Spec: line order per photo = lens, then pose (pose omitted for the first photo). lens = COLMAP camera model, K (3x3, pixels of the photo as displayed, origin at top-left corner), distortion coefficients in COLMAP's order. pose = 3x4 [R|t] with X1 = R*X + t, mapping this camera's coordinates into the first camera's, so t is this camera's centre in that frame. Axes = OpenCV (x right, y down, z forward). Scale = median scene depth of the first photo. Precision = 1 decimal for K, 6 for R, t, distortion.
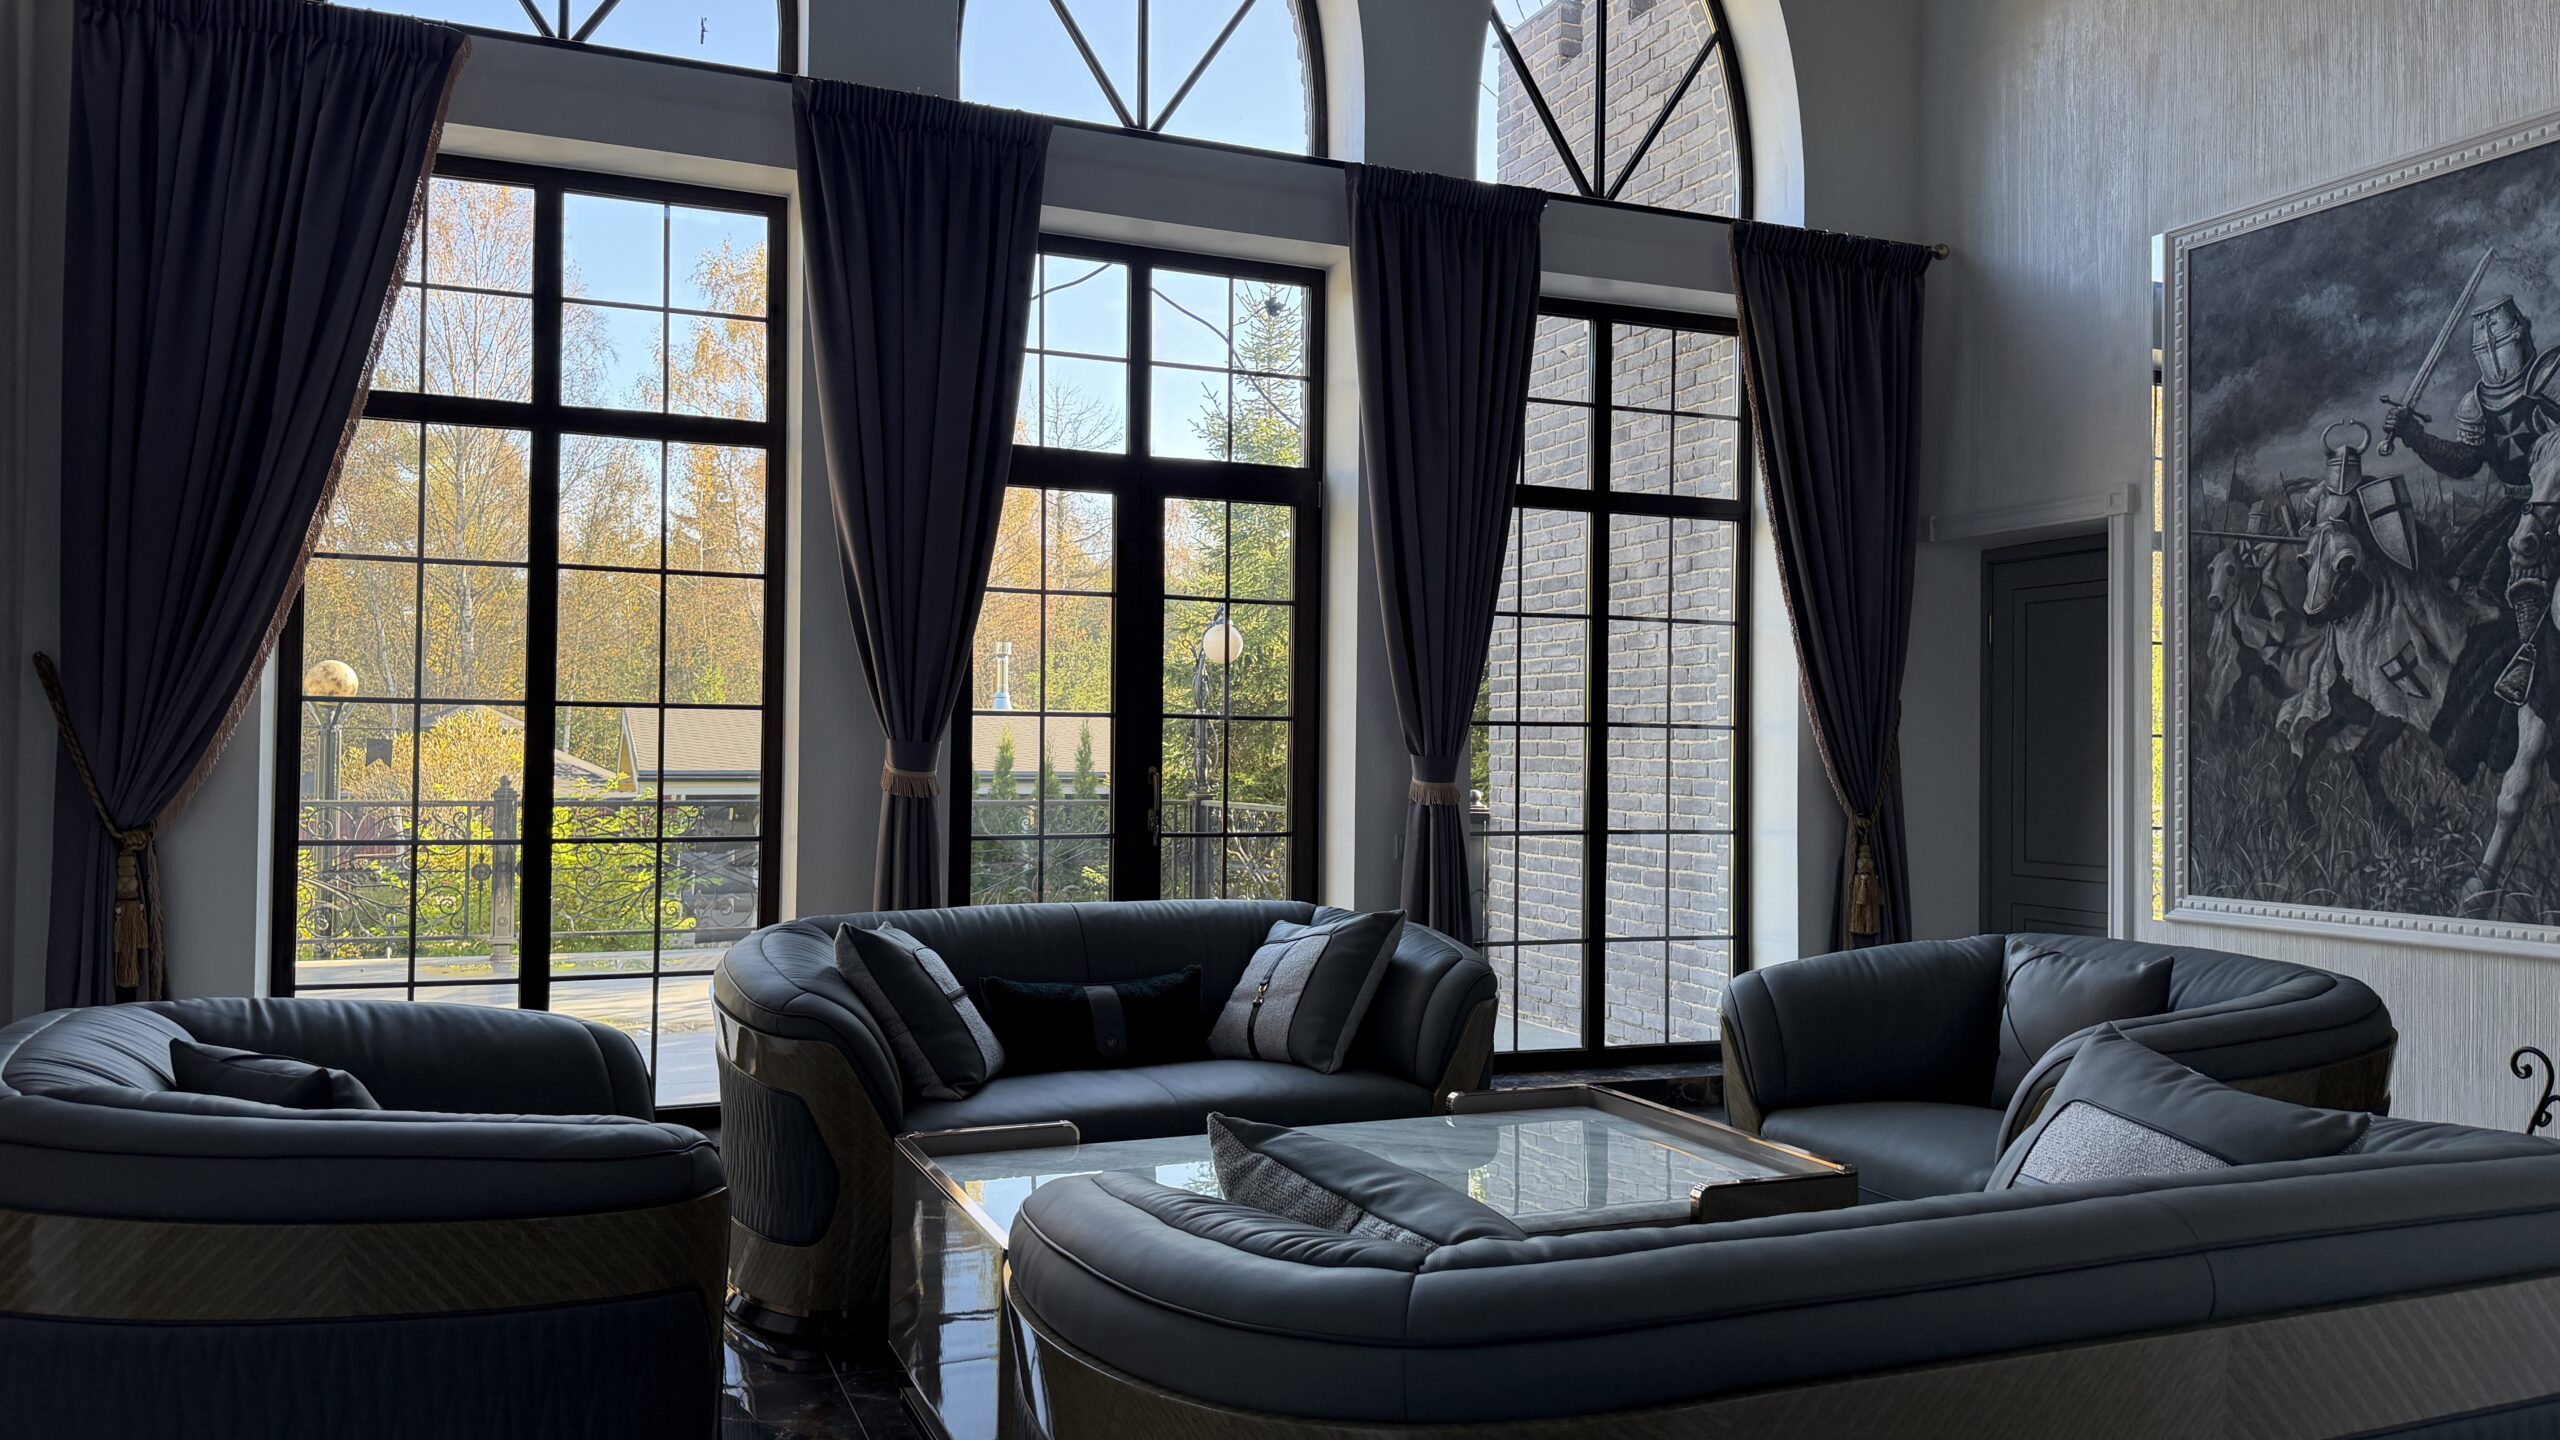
lens RADIAL K [[1773.2, 0, 1255.8], [0, 1773.2, 717.7], [0, 0, 1]] dist [0.114389, -0.139270]
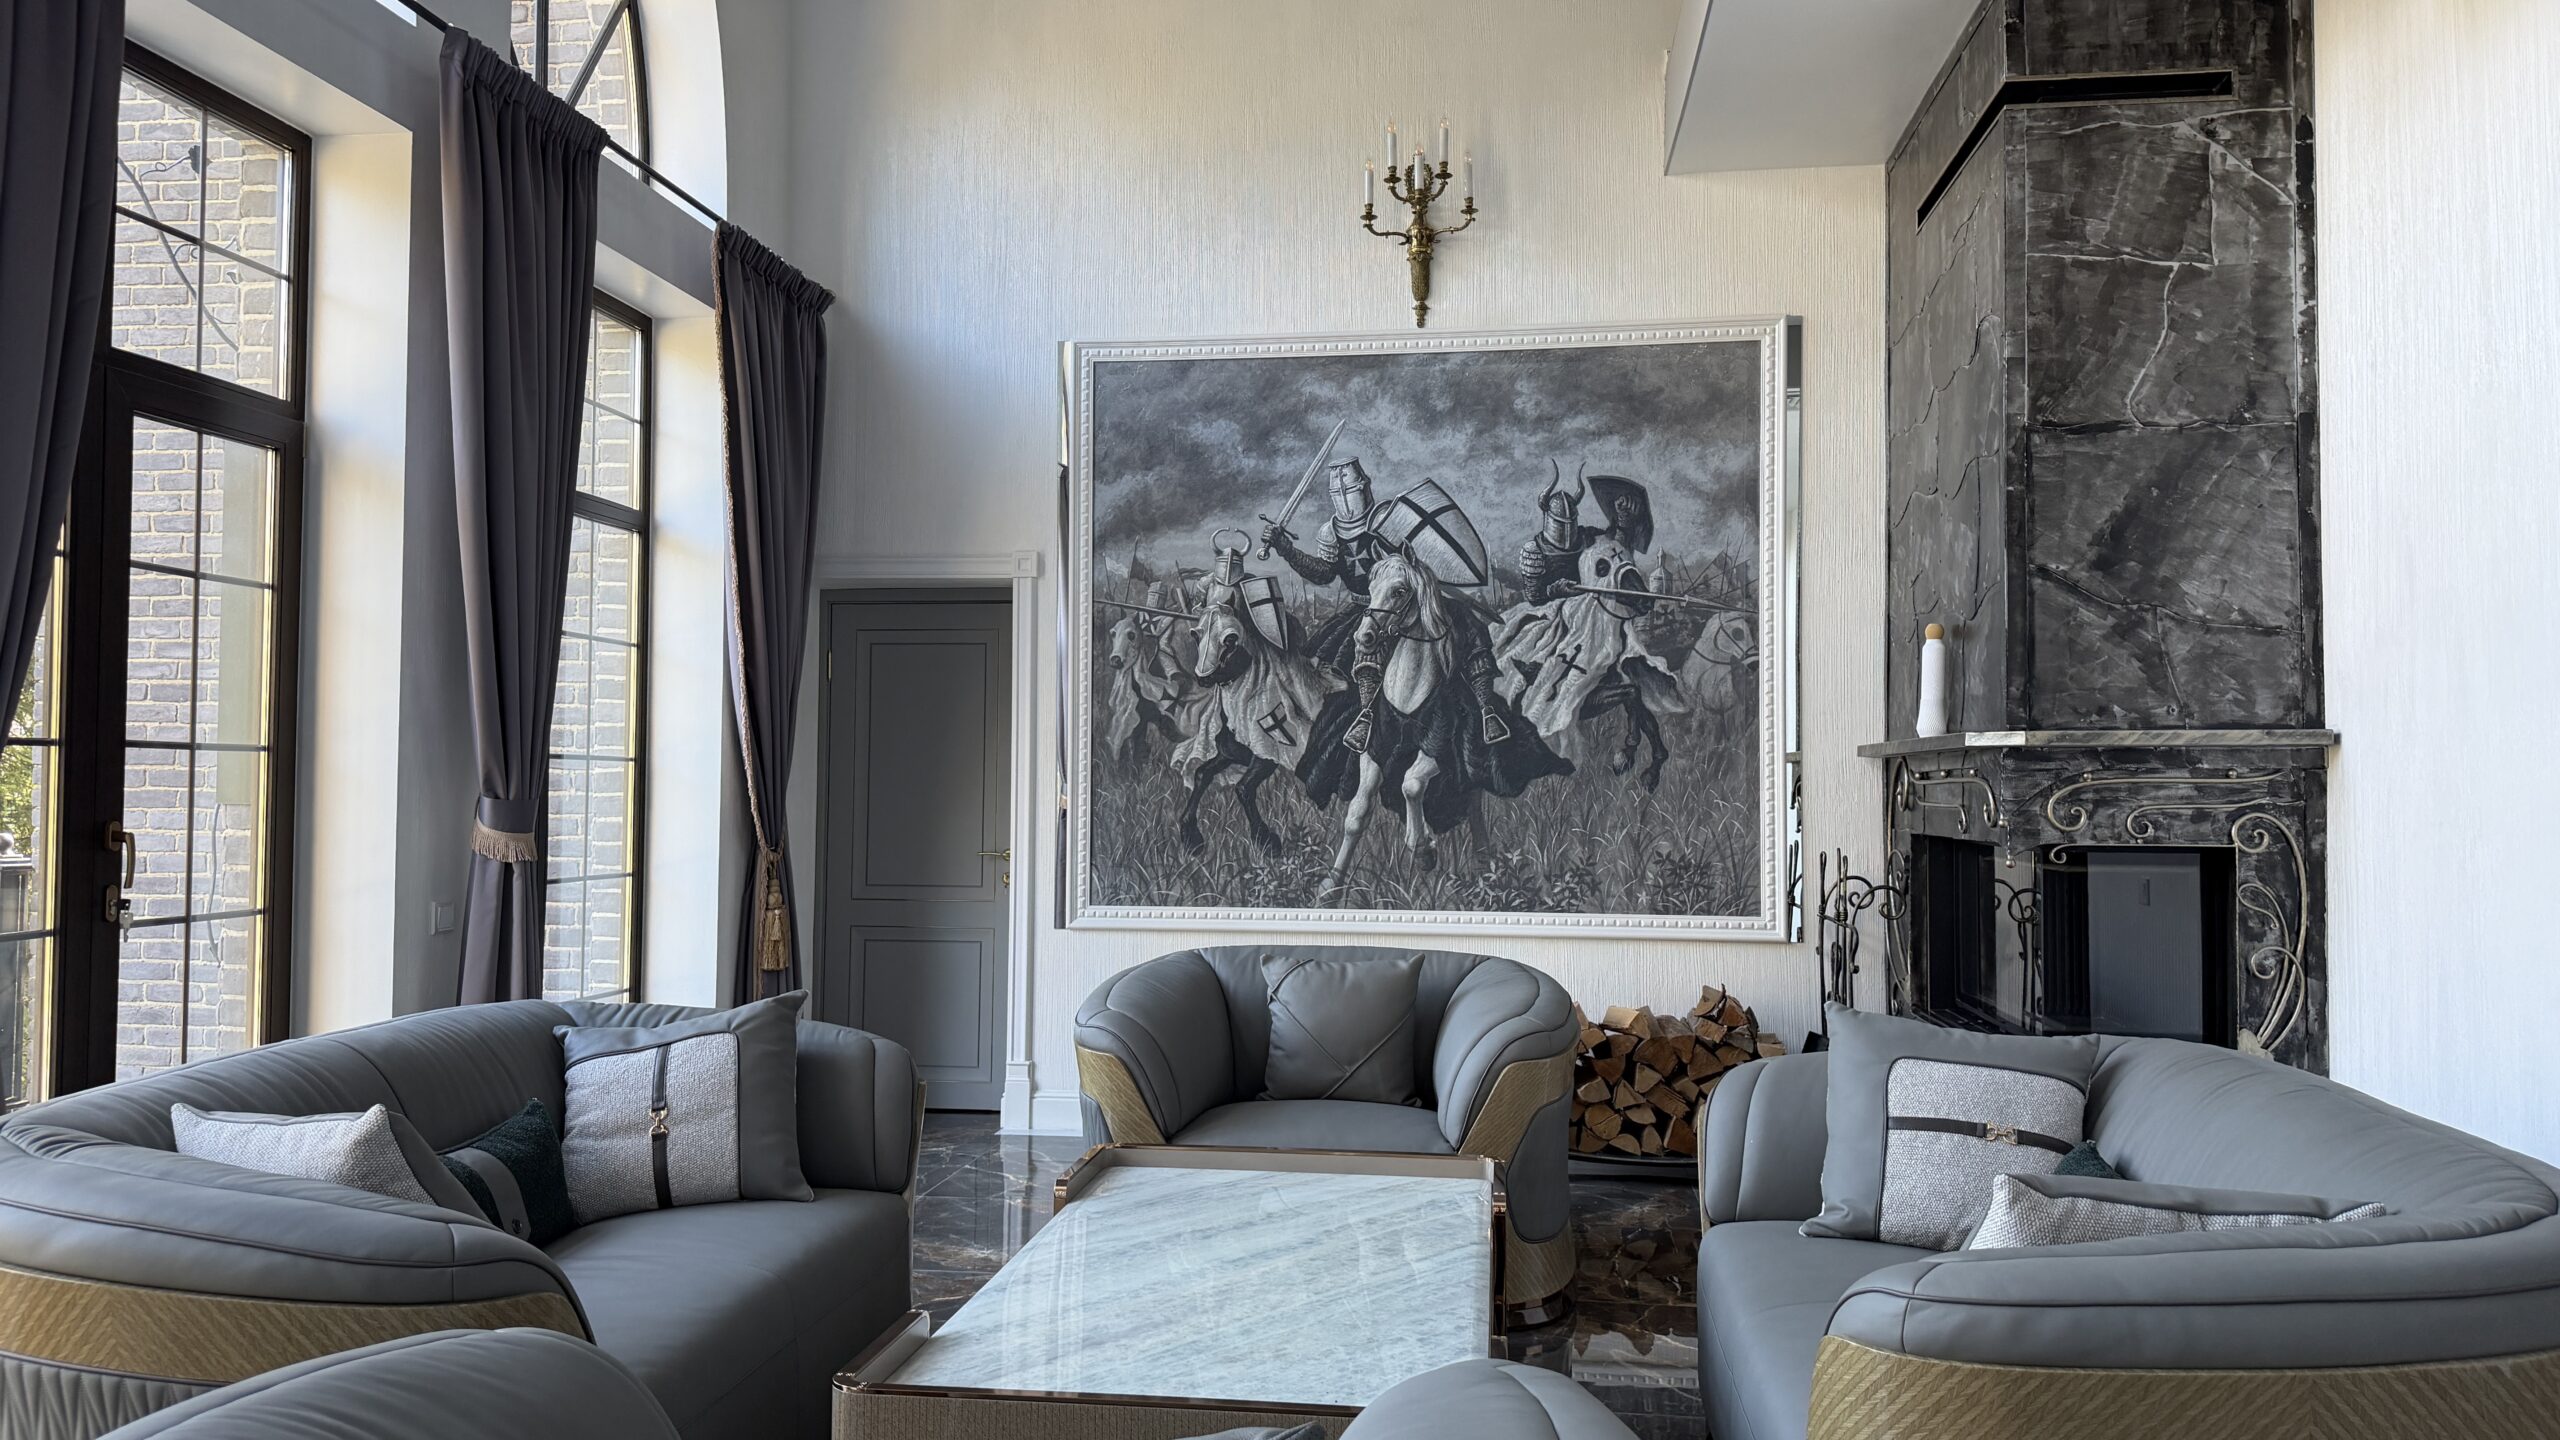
lens RADIAL K [[1773.2, 0, 1270.0], [0, 1773.2, 716.5], [0, 0, 1]] dist [0.114389, -0.139270]
pose [[0.510534, 0.023552, 0.859535, -0.459708], [-0.019140, 0.999688, -0.016024, -0.010266], [-0.859644, -0.008271, 0.510826, 0.327678]]
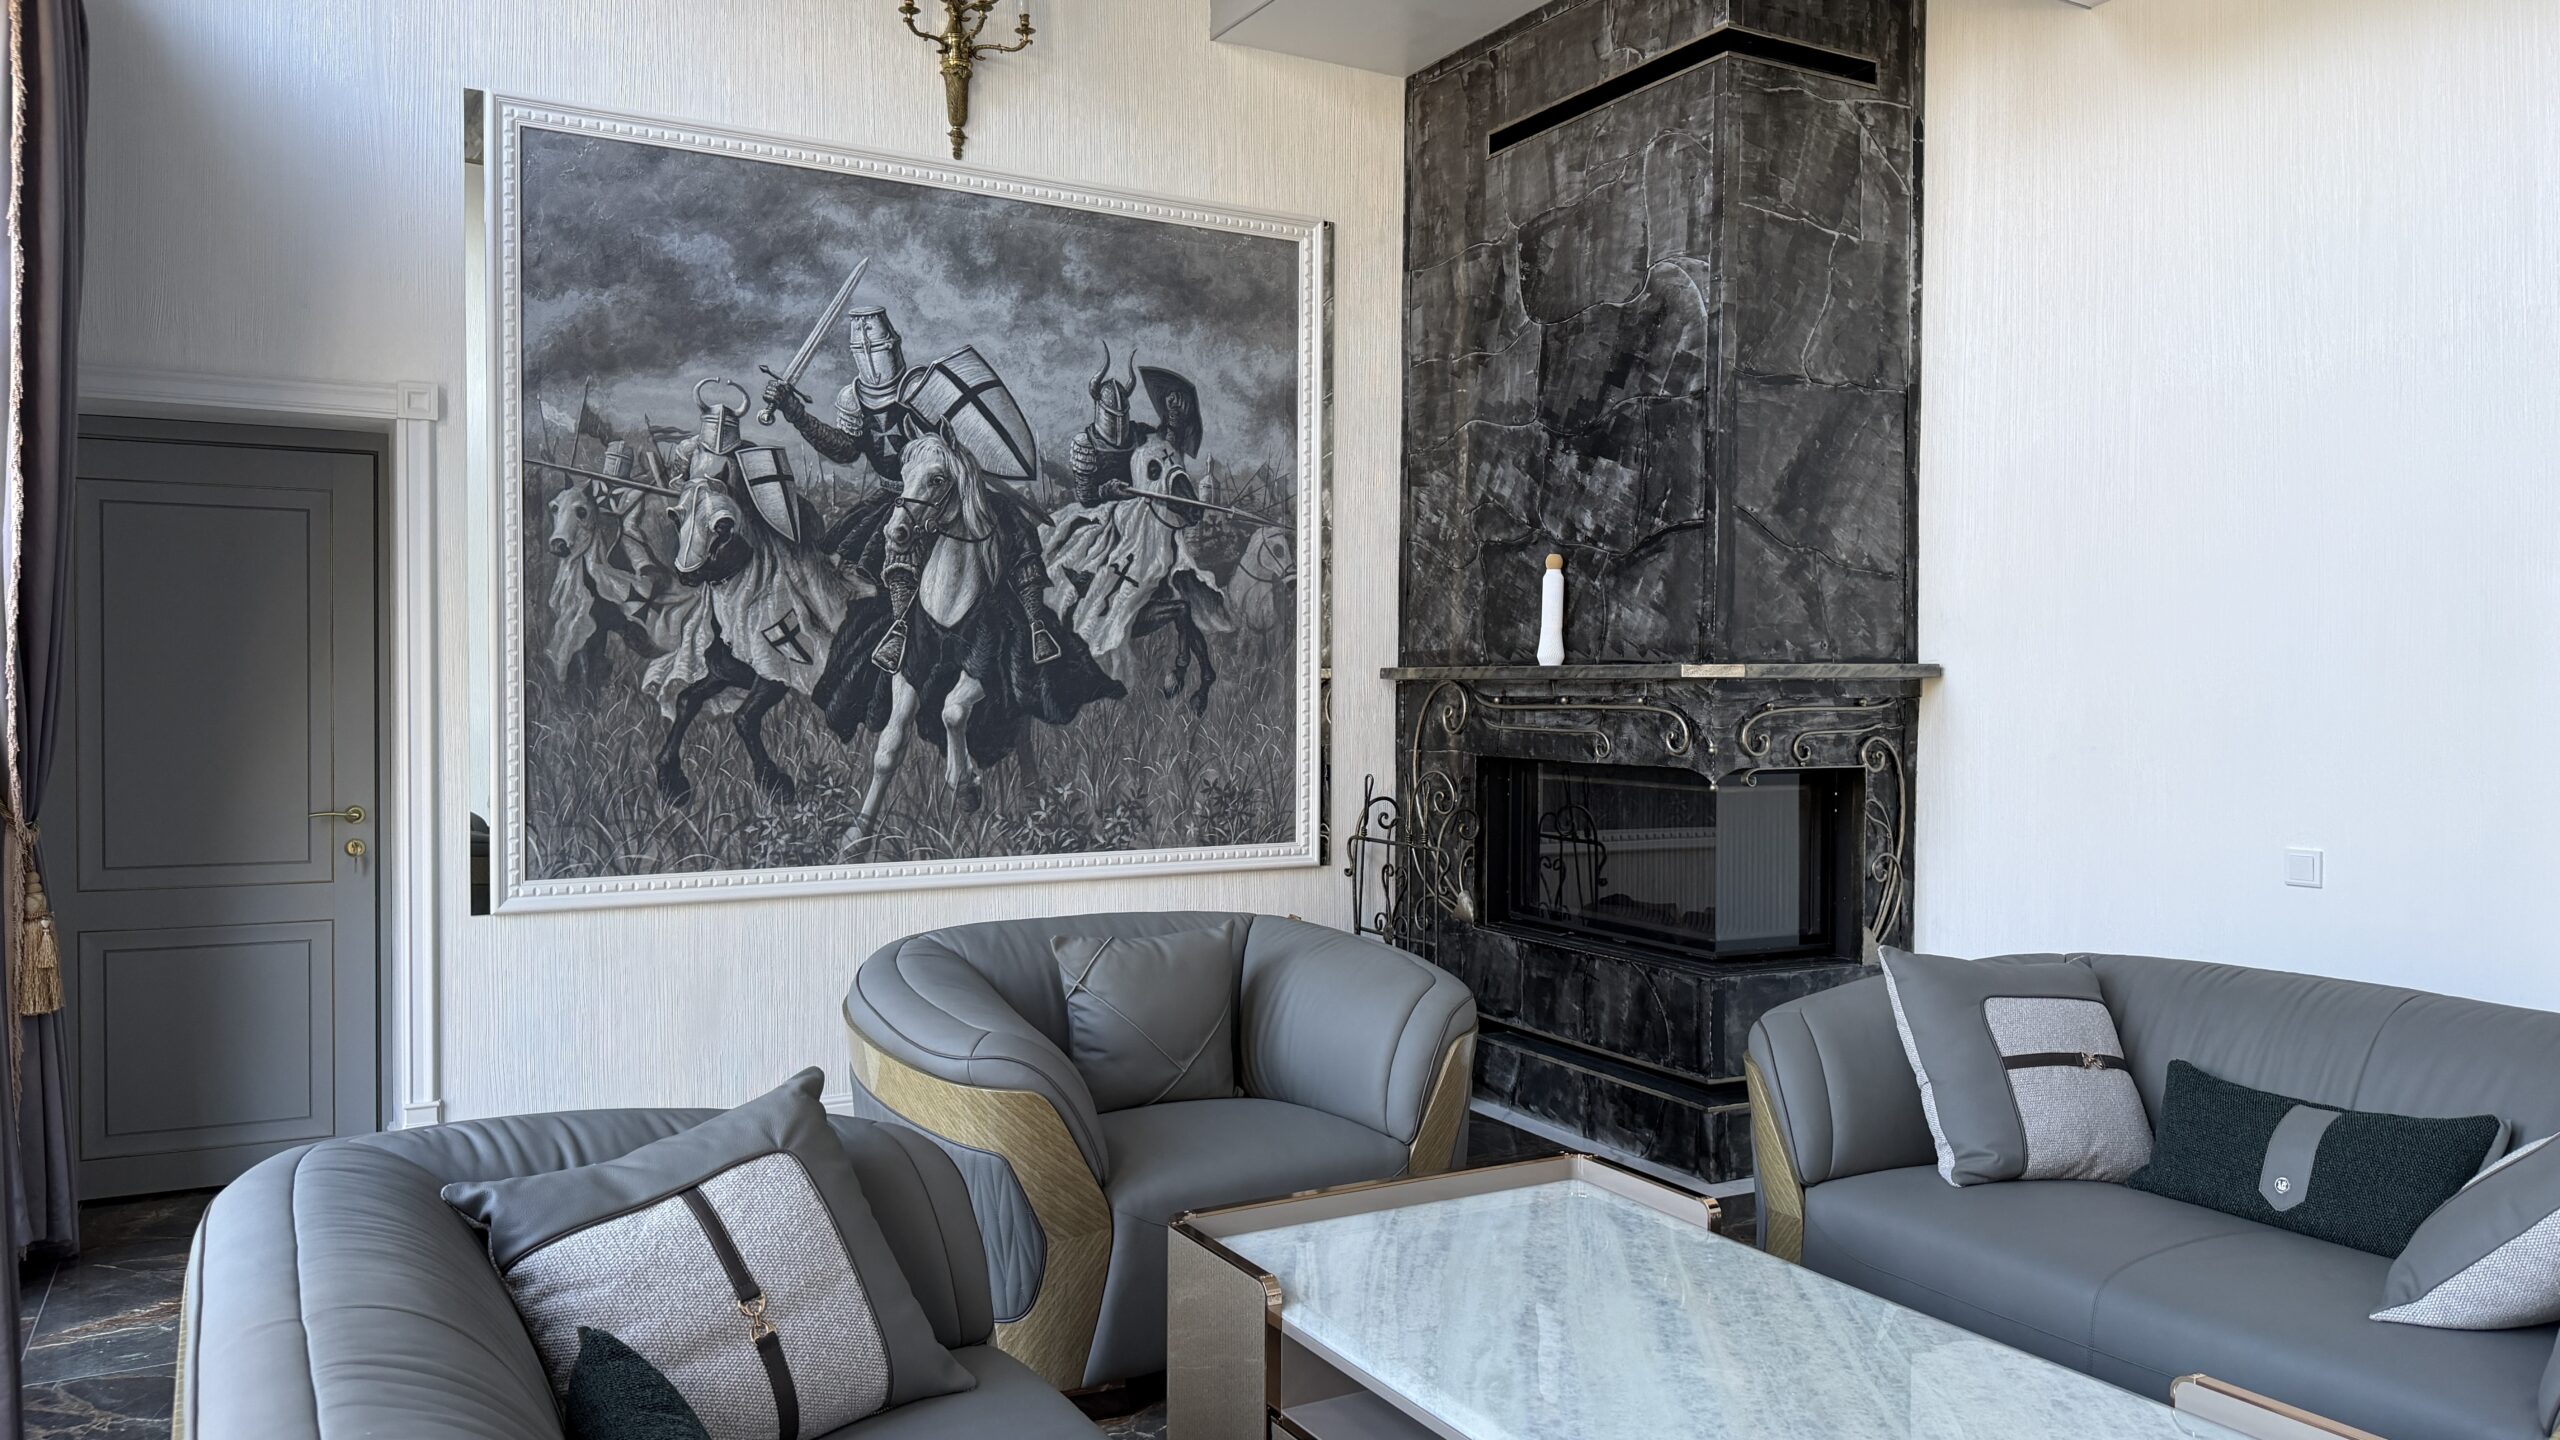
lens RADIAL K [[1773.2, 0, 1270.9], [0, 1773.2, 721.1], [0, 0, 1]] dist [0.114389, -0.139270]
pose [[-0.108993, -0.031915, 0.993530, -0.405432], [-0.028412, 0.999176, 0.028979, -0.014357], [-0.993636, -0.025070, -0.109810, 0.796657]]
